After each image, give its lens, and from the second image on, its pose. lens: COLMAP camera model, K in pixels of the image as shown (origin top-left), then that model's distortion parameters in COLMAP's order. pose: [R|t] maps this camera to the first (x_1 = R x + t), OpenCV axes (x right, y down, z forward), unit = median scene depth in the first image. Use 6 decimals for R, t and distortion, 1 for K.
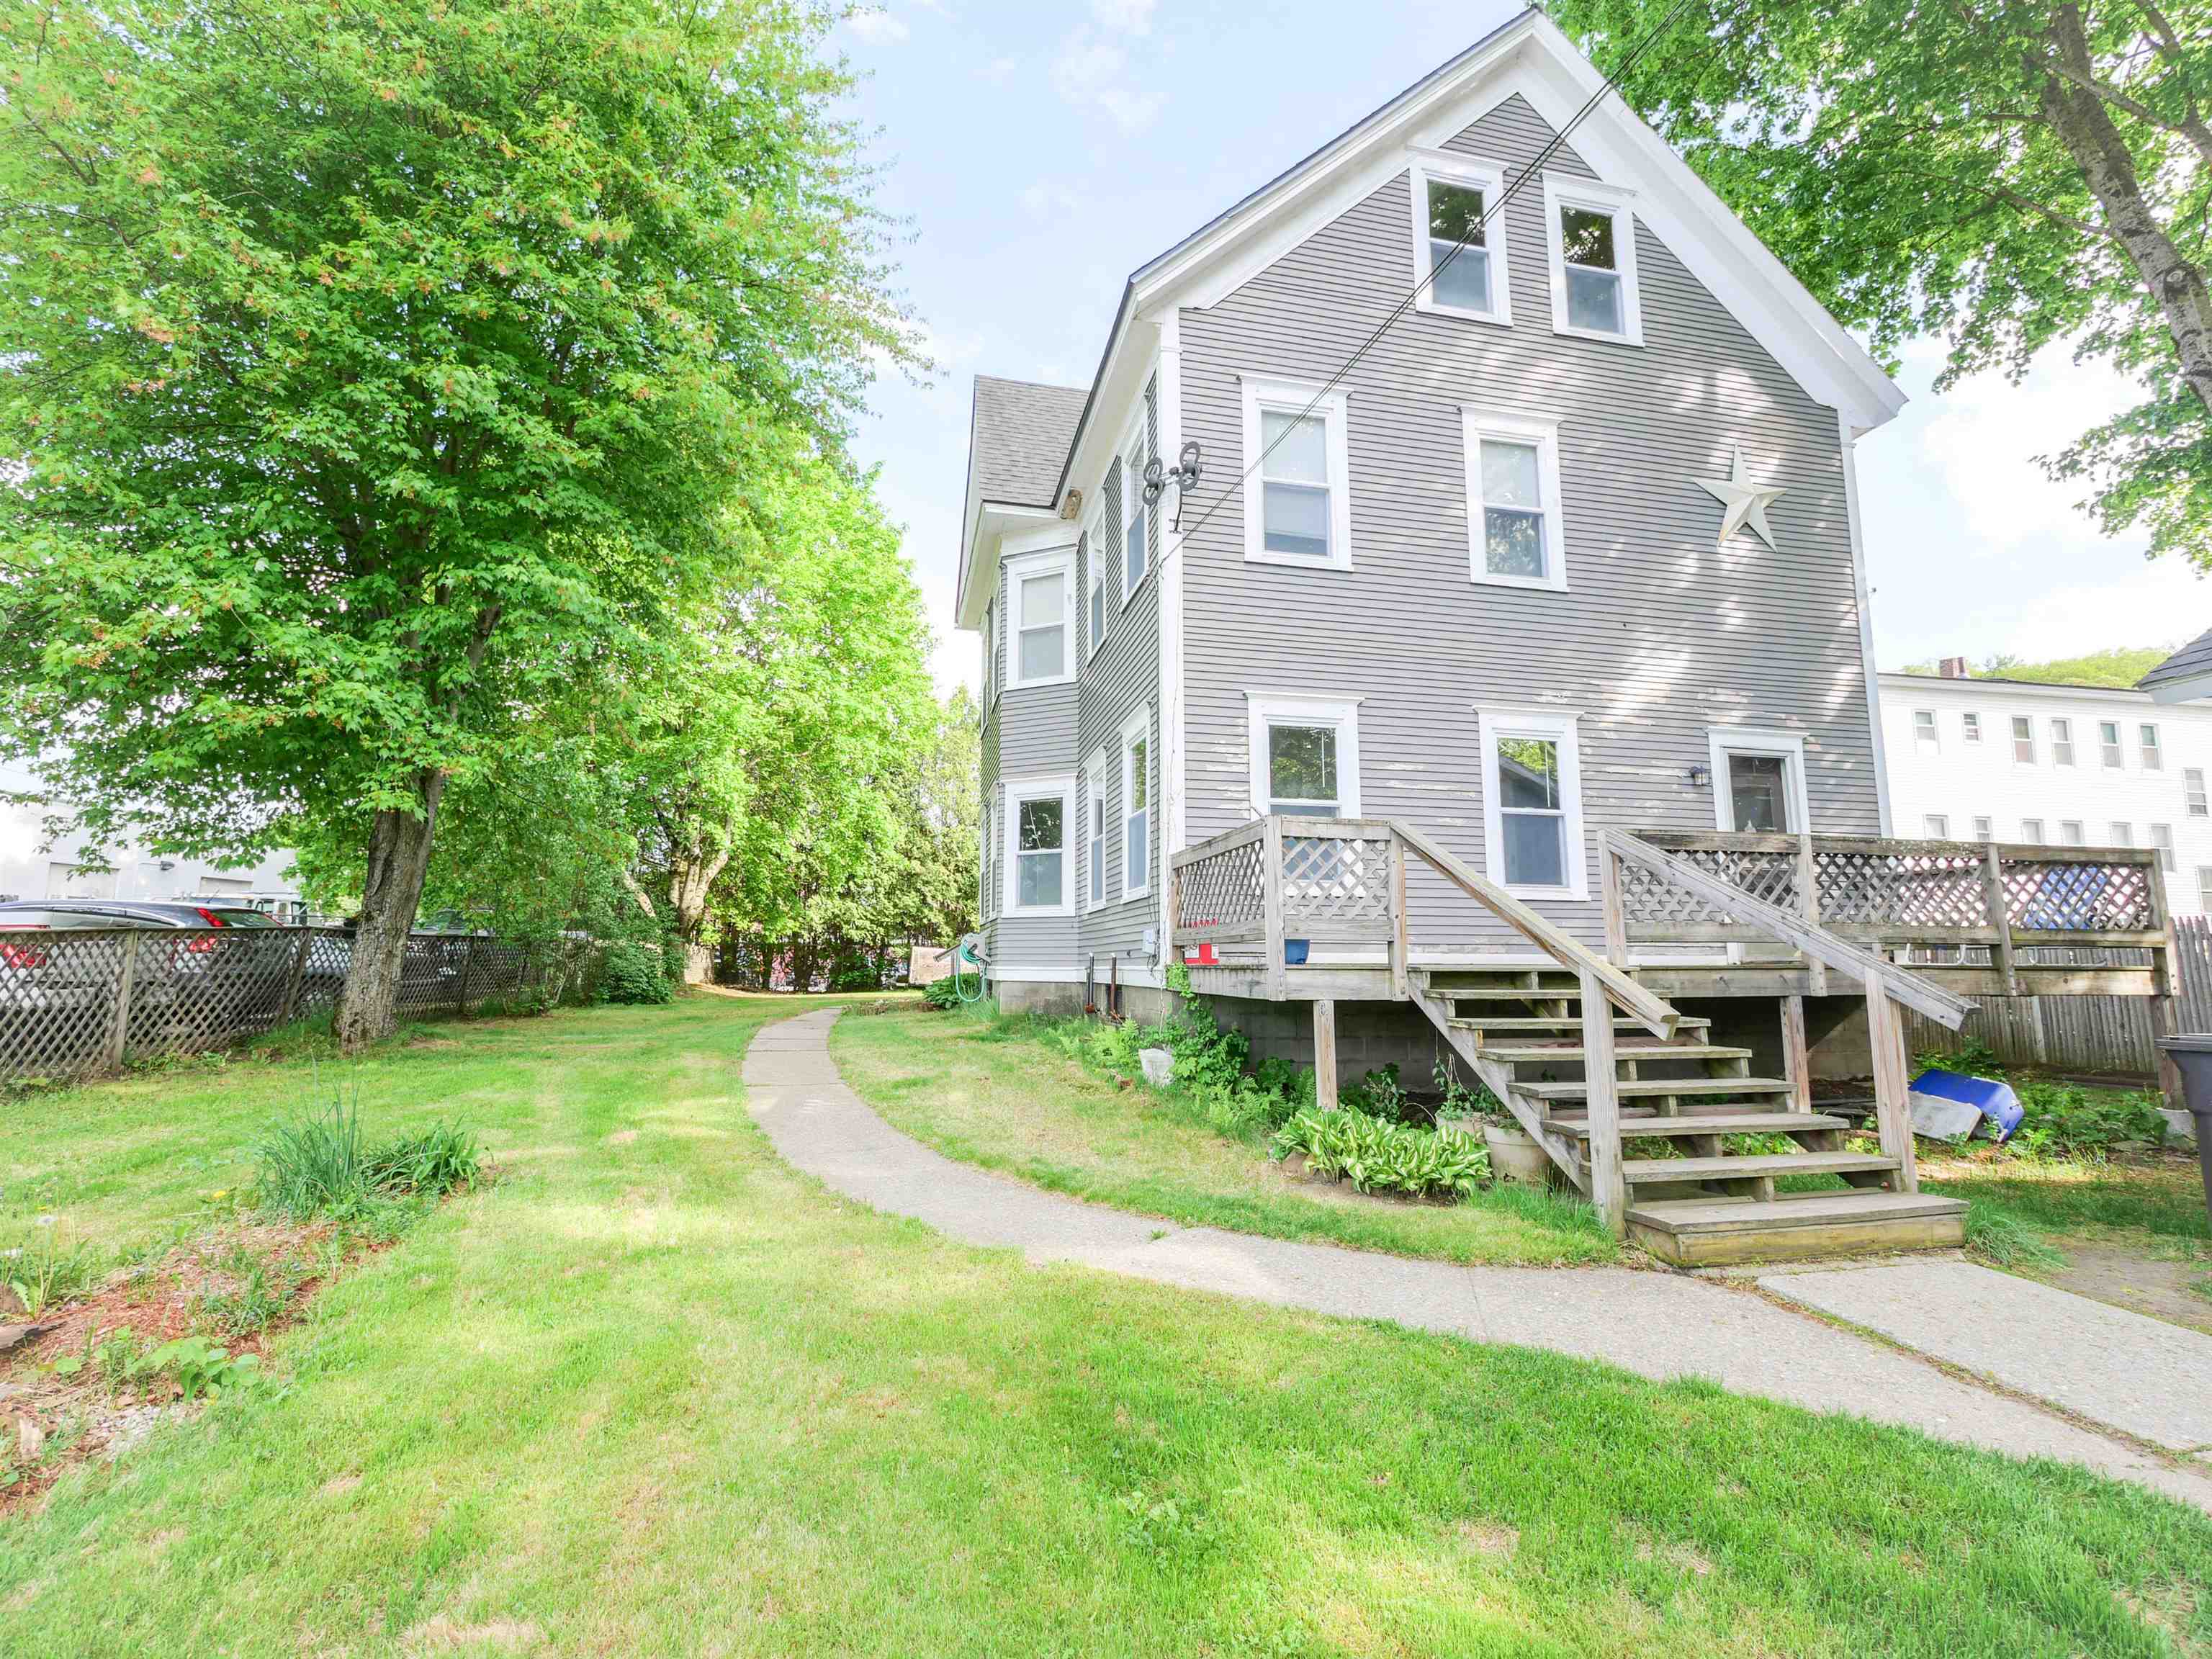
lens RADIAL K [[992.7, 0, 1098.0], [0, 992.7, 831.7], [0, 0, 1]] dist [-0.004913, -0.000172]
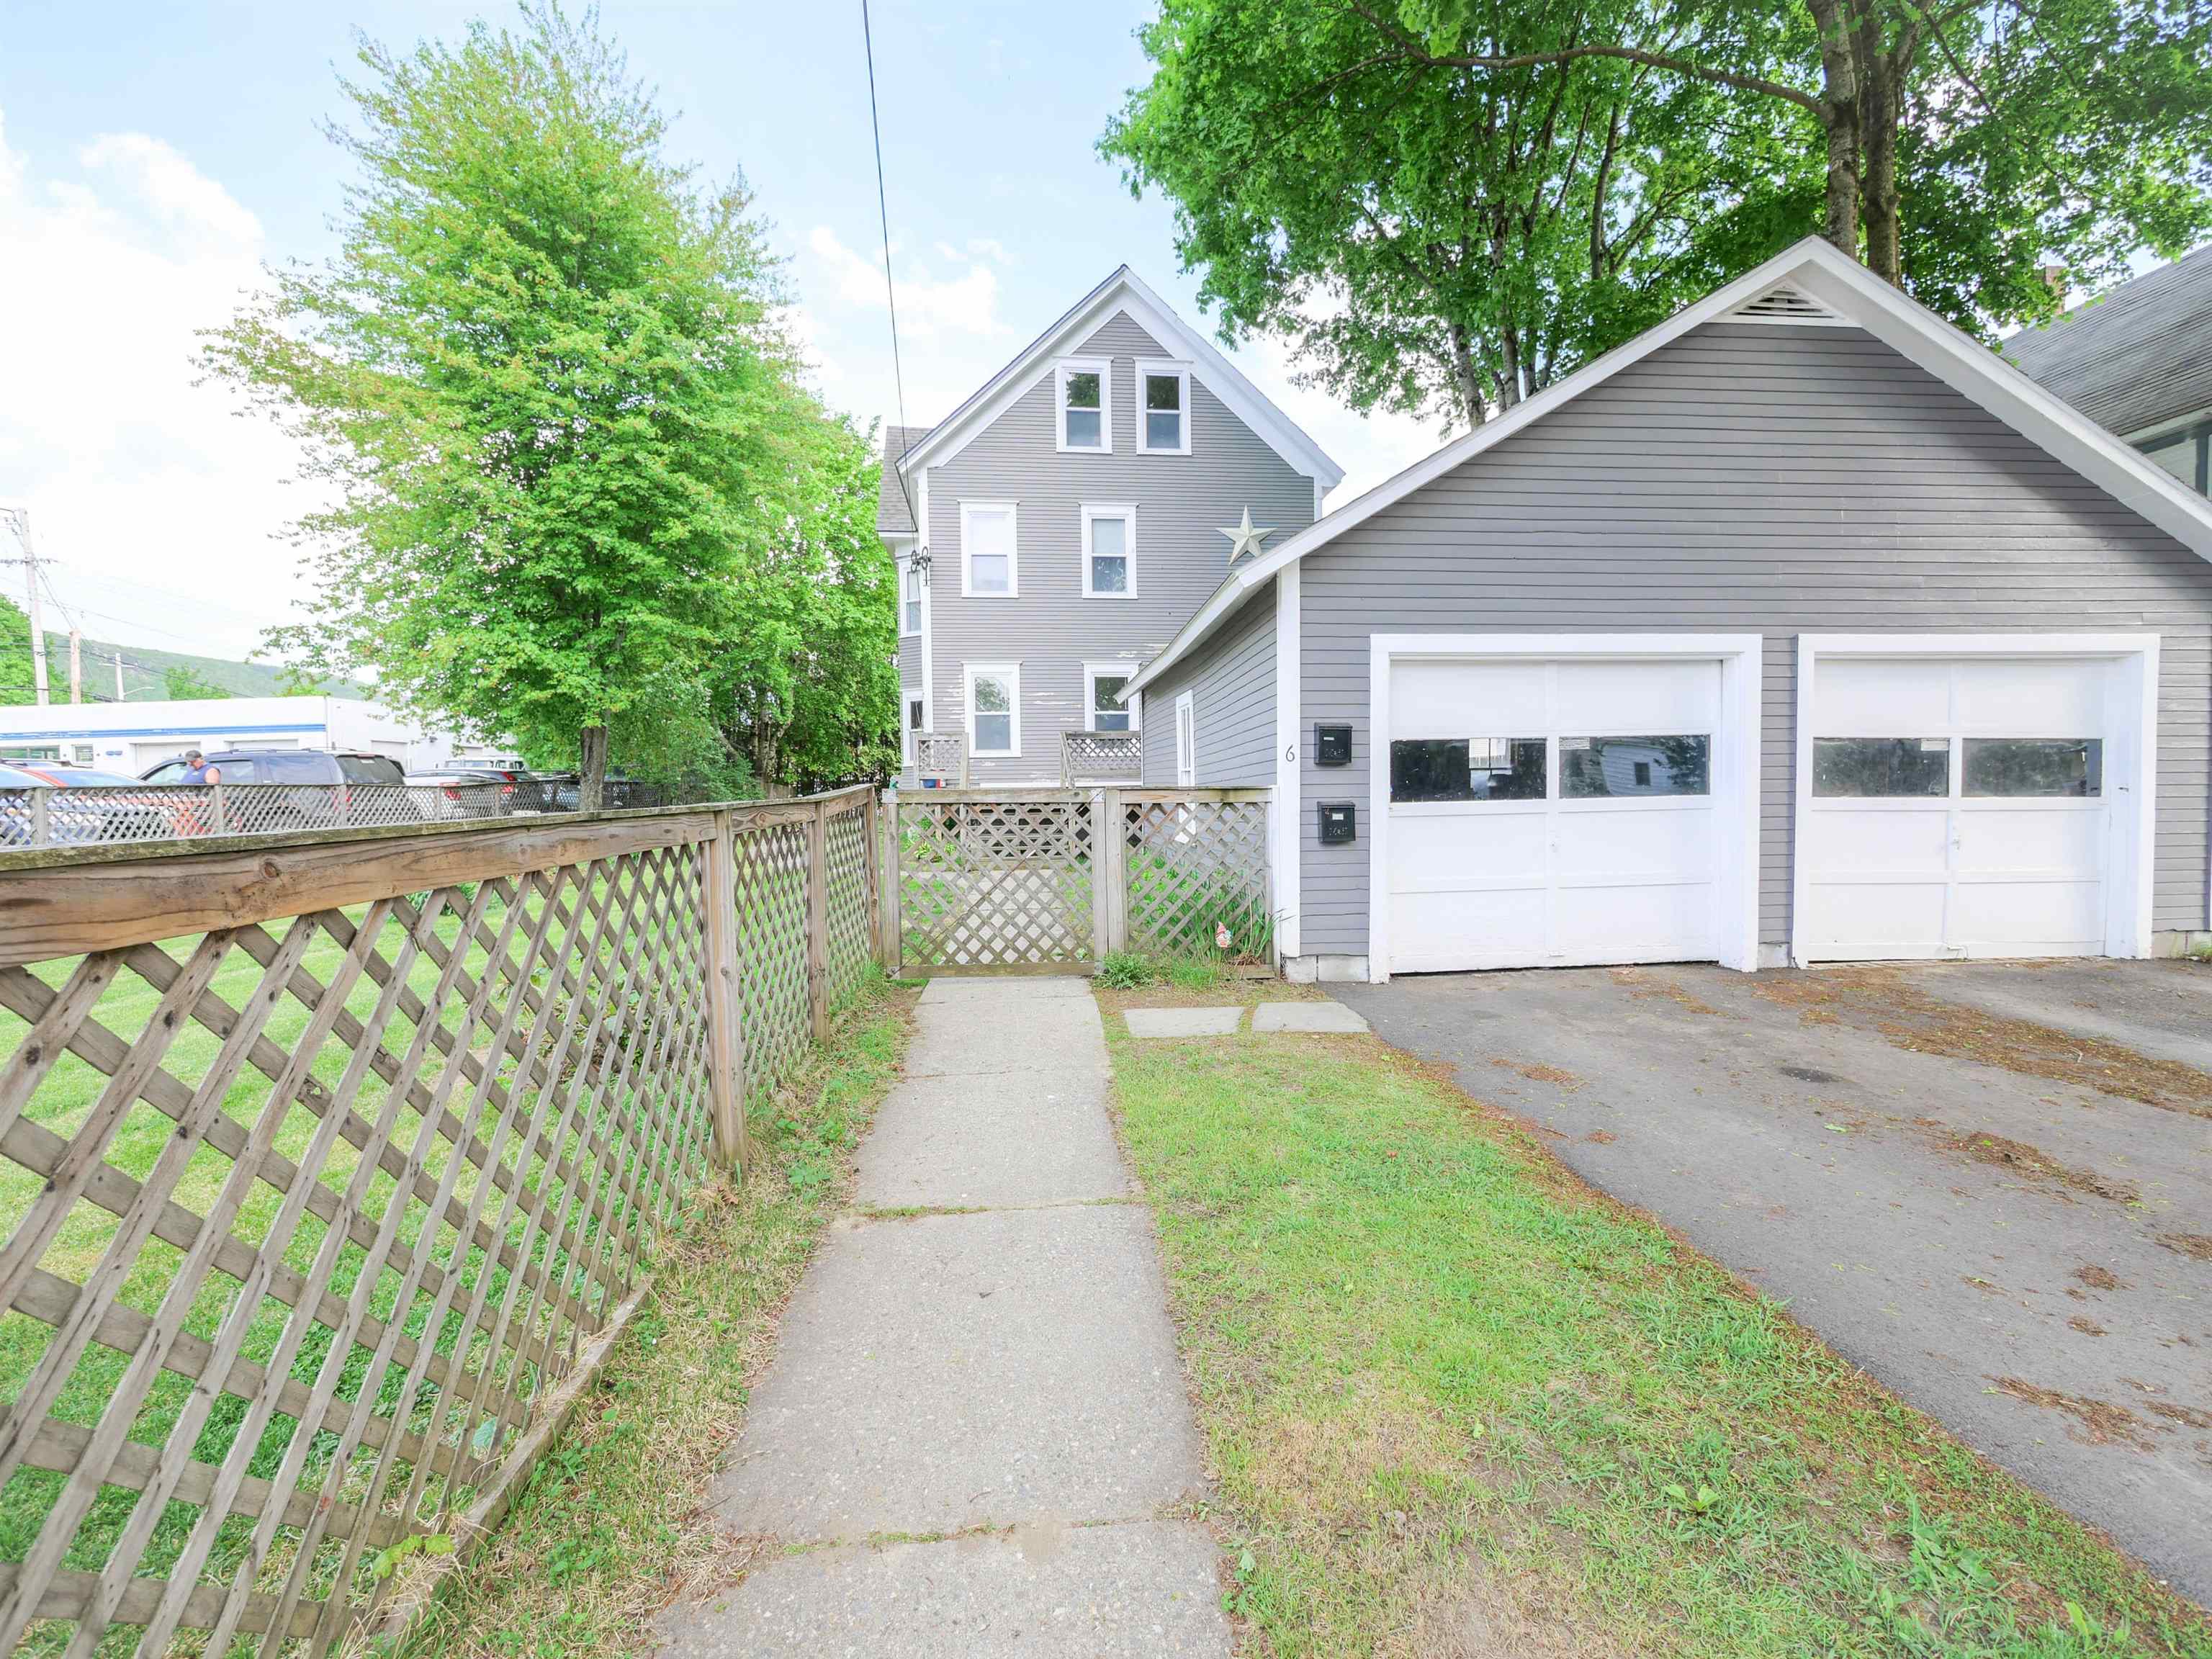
lens RADIAL K [[992.7, 0, 1098.0], [0, 992.7, 831.7], [0, 0, 1]] dist [-0.004913, -0.000172]
pose [[0.993934, -0.013312, -0.109166, 0.611859], [0.031373, 0.985720, 0.165444, -0.114559], [0.105405, -0.167865, 0.980159, -1.030658]]
